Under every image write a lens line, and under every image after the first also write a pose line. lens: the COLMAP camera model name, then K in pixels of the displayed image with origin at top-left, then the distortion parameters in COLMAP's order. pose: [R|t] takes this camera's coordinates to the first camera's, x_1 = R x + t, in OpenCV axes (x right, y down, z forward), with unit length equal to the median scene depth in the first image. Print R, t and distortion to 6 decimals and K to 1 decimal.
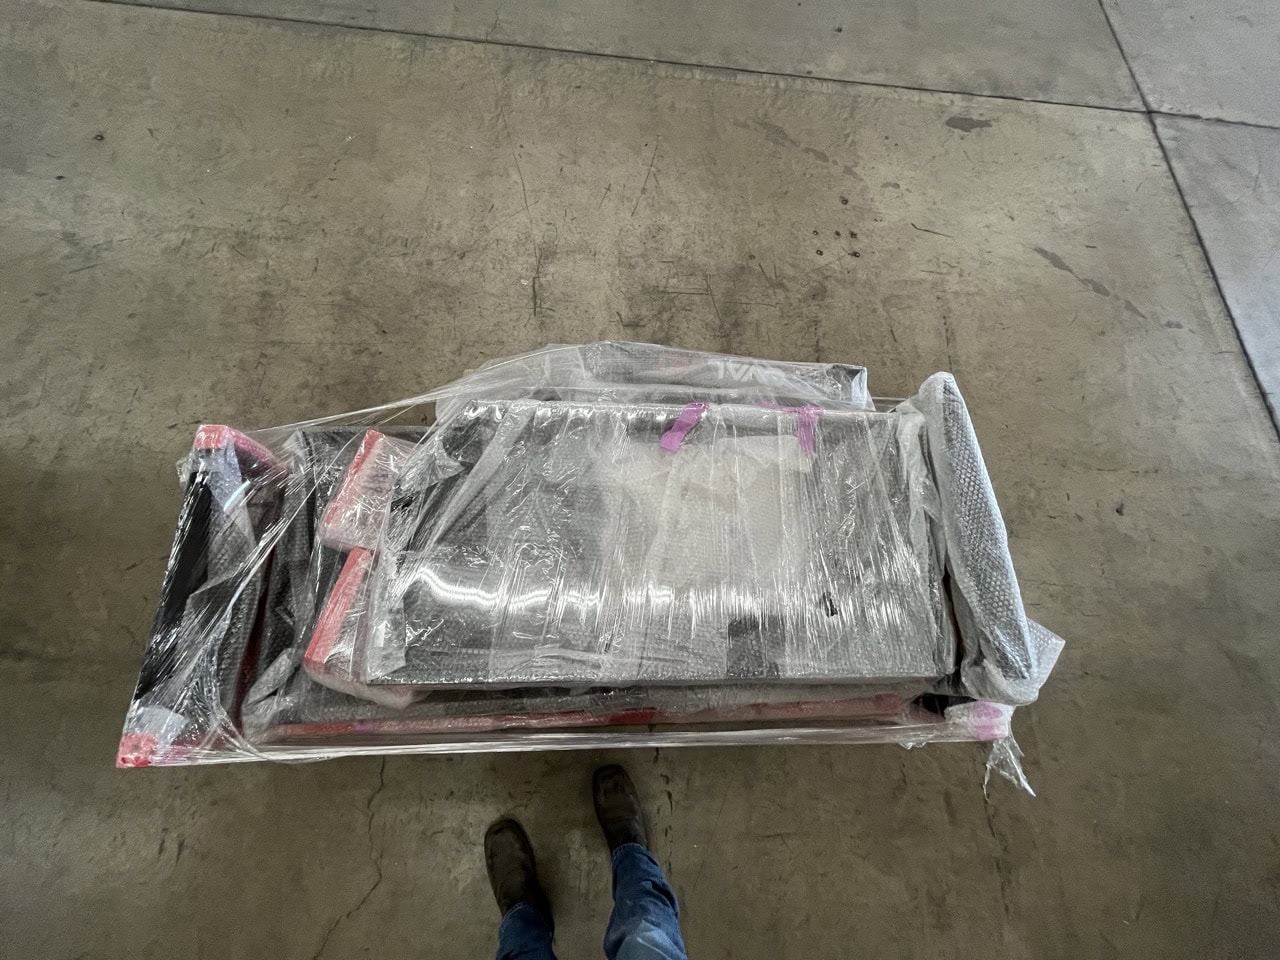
lens RADIAL K [[514.6, 0, 632.5], [0, 514.6, 484.7], [0, 0, 1]] dist [-0.000446, -0.000599]
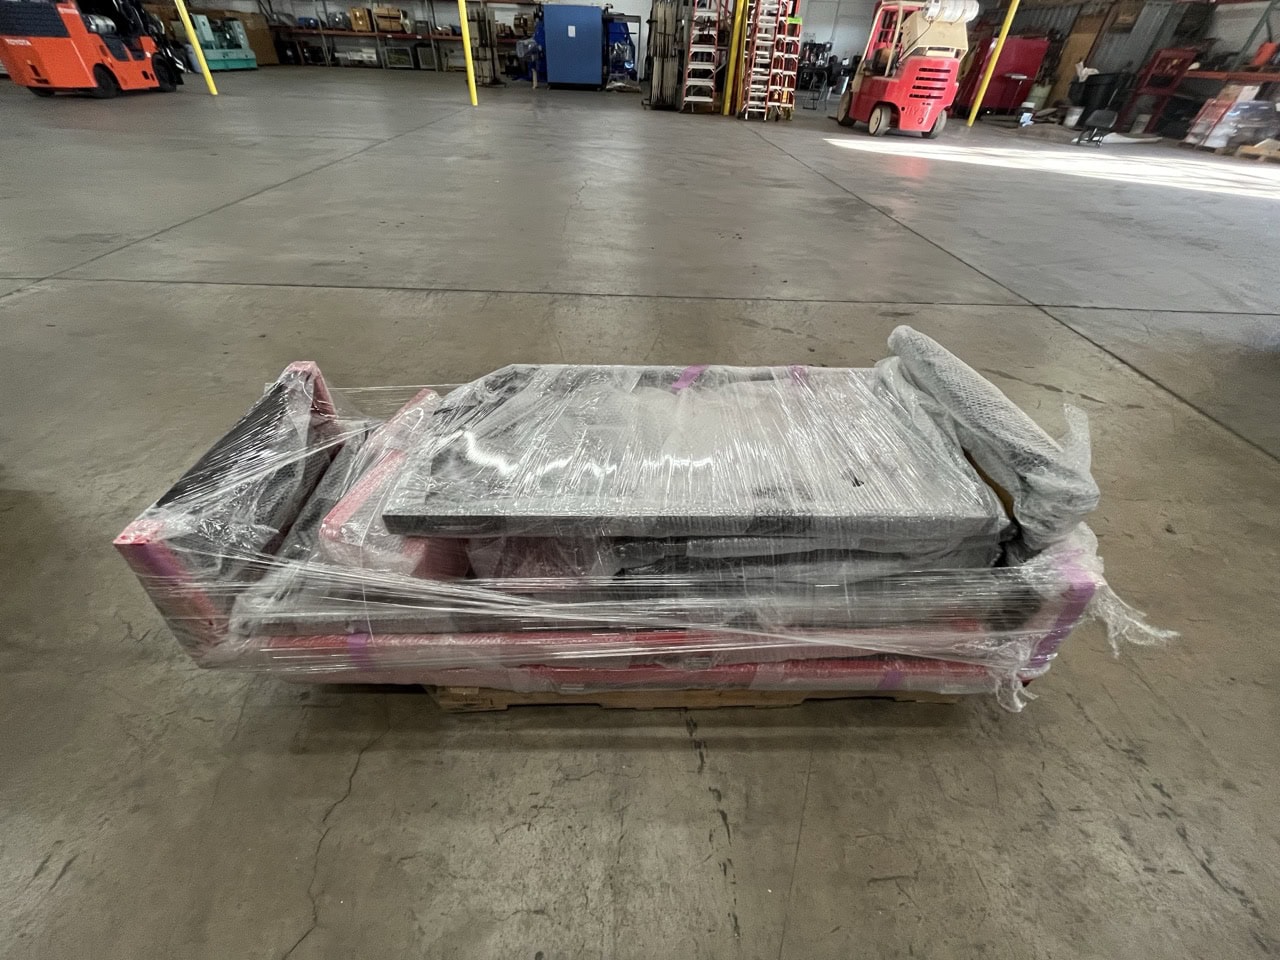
lens RADIAL K [[514.6, 0, 632.5], [0, 514.6, 484.7], [0, 0, 1]] dist [-0.000446, -0.000599]
pose [[0.997448, -0.061091, -0.036959, -0.002355], [0.031919, 0.844539, -0.534543, 0.616070], [0.063869, 0.531999, 0.844333, 0.123458]]
